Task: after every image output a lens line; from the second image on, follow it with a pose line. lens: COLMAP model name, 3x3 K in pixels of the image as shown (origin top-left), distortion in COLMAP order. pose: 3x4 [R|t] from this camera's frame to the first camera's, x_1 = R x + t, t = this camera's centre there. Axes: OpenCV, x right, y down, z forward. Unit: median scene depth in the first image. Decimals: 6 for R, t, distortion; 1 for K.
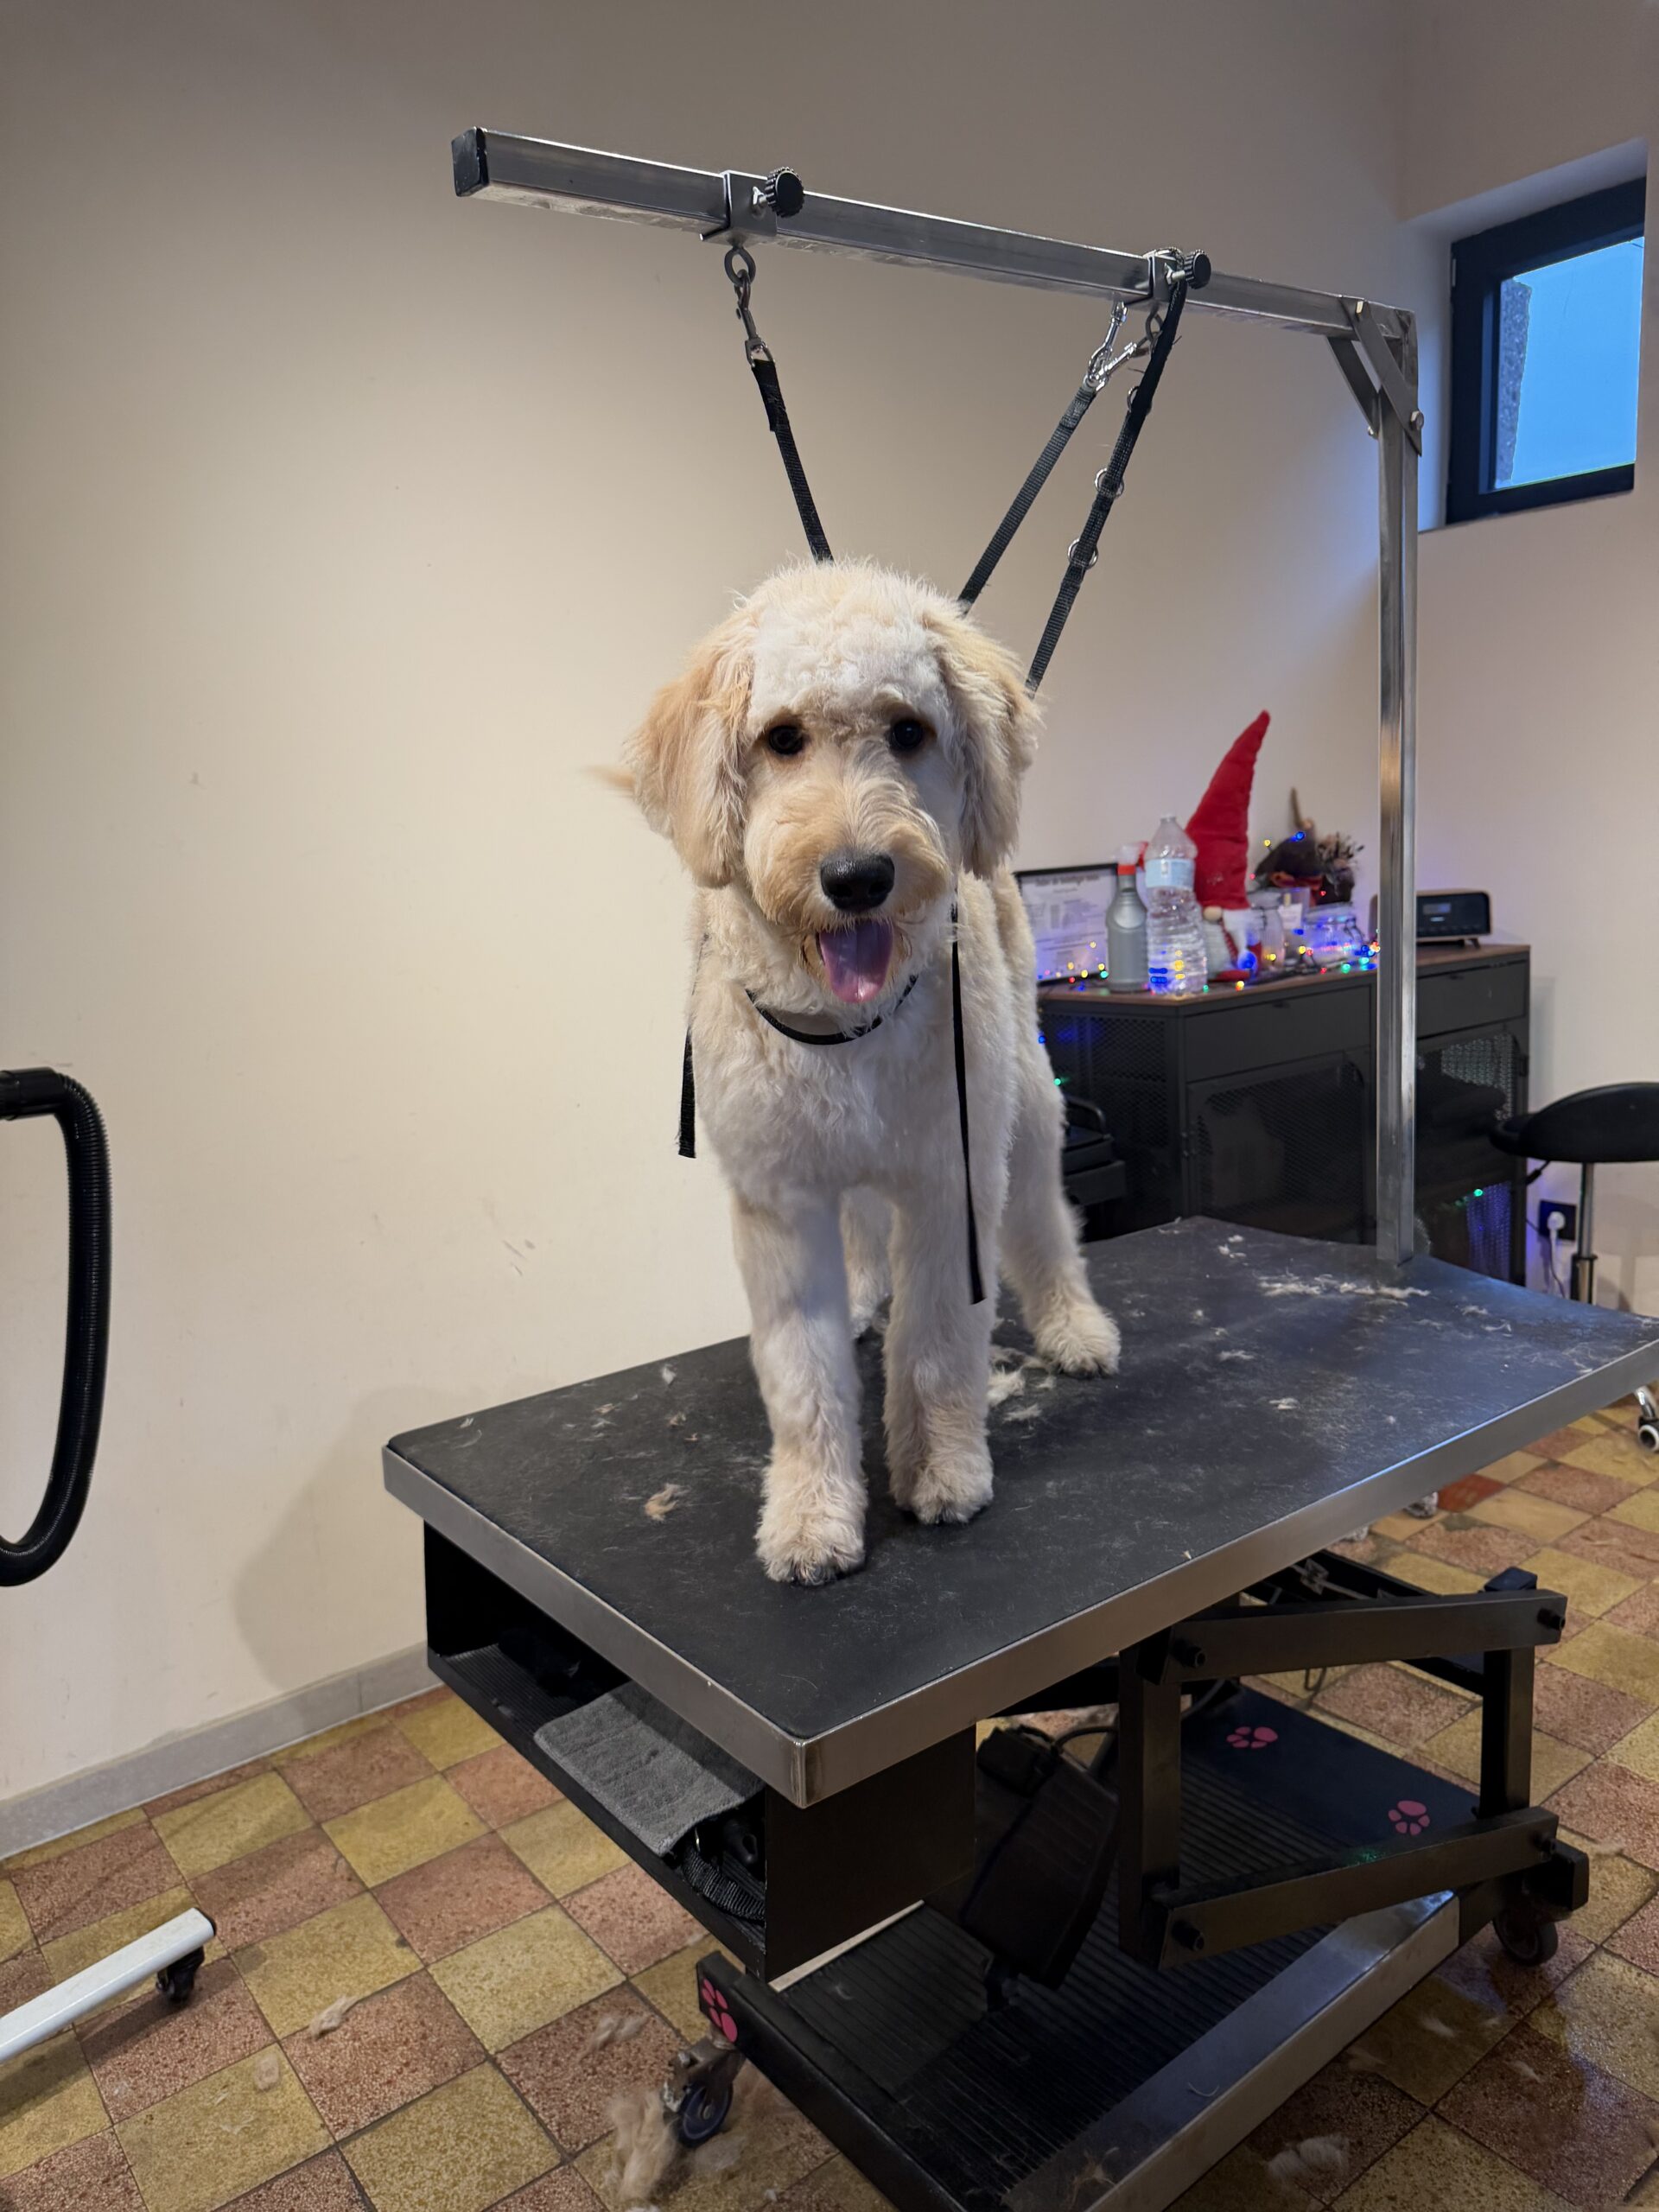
lens RADIAL K [[1562.8, 0, 830.6], [0, 1562.8, 1090.1], [0, 0, 1]] dist [0.000319, -0.019716]
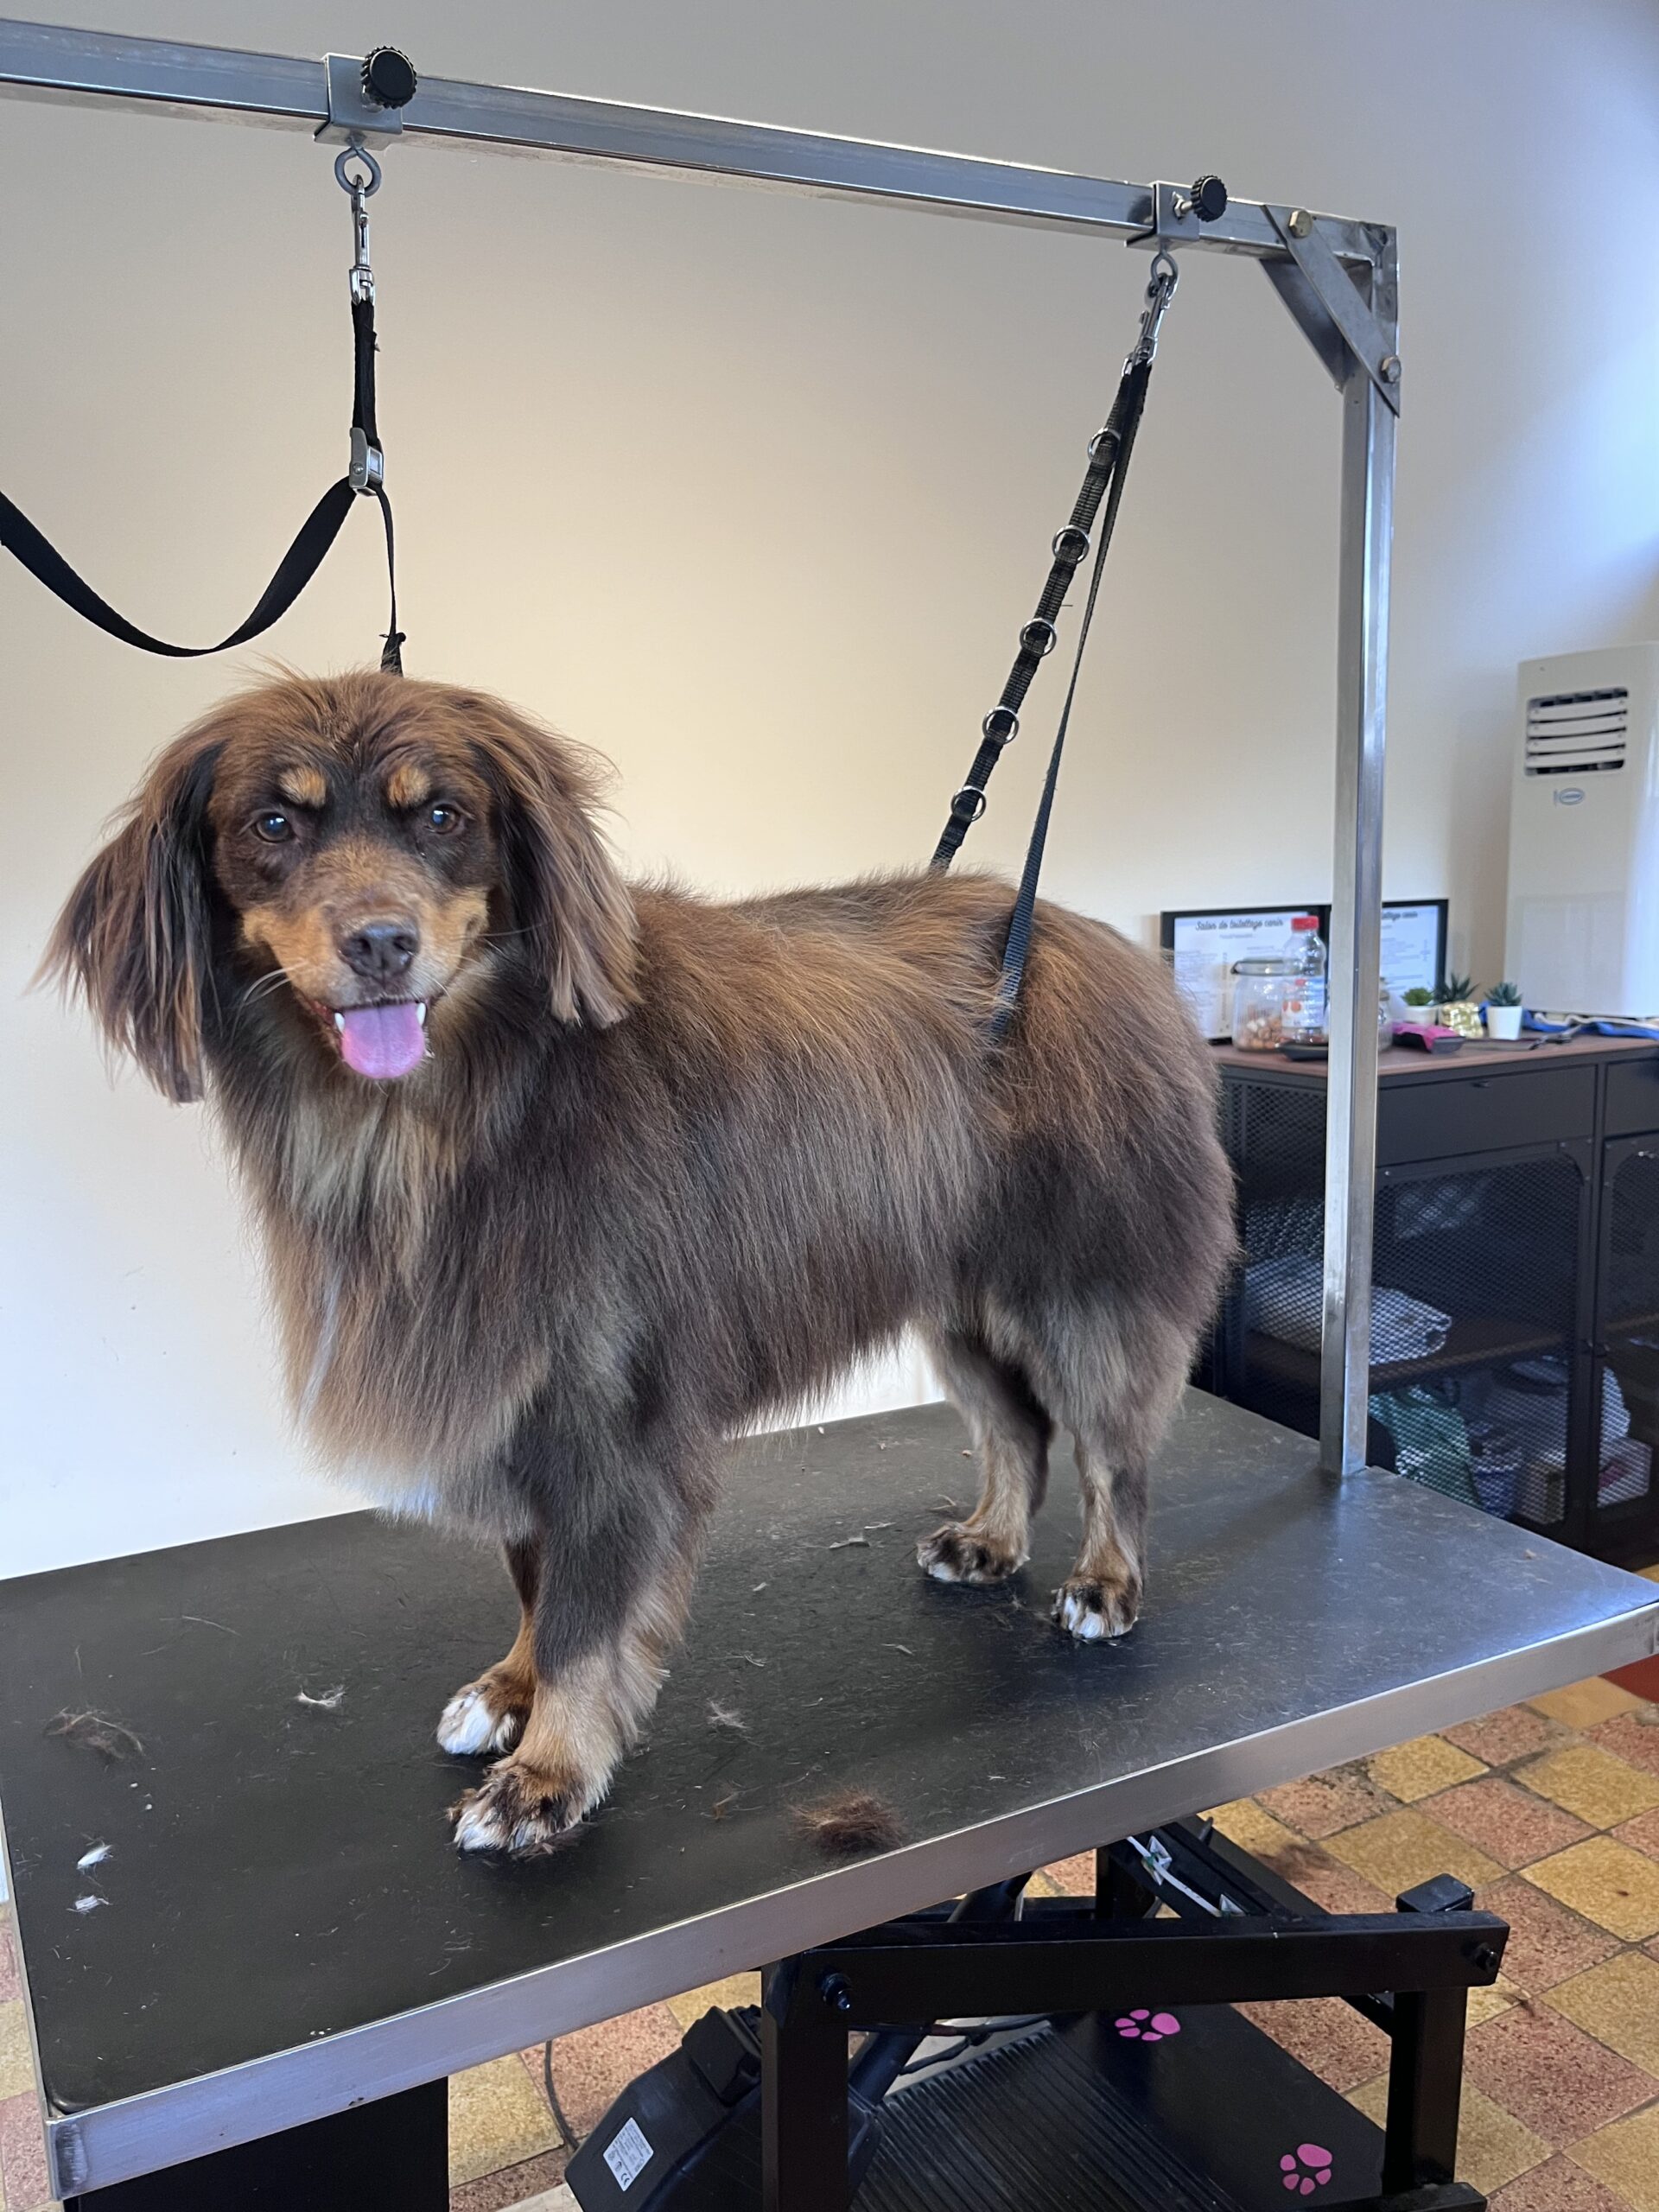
lens RADIAL K [[1663.5, 0, 810.4], [0, 1663.5, 1107.9], [0, 0, 1]] dist [0.012446, -0.058461]
pose [[0.986153, 0.055486, -0.156278, 0.230198], [-0.057473, 0.998313, -0.008224, -0.039241], [0.155558, 0.017092, 0.987679, 0.145355]]
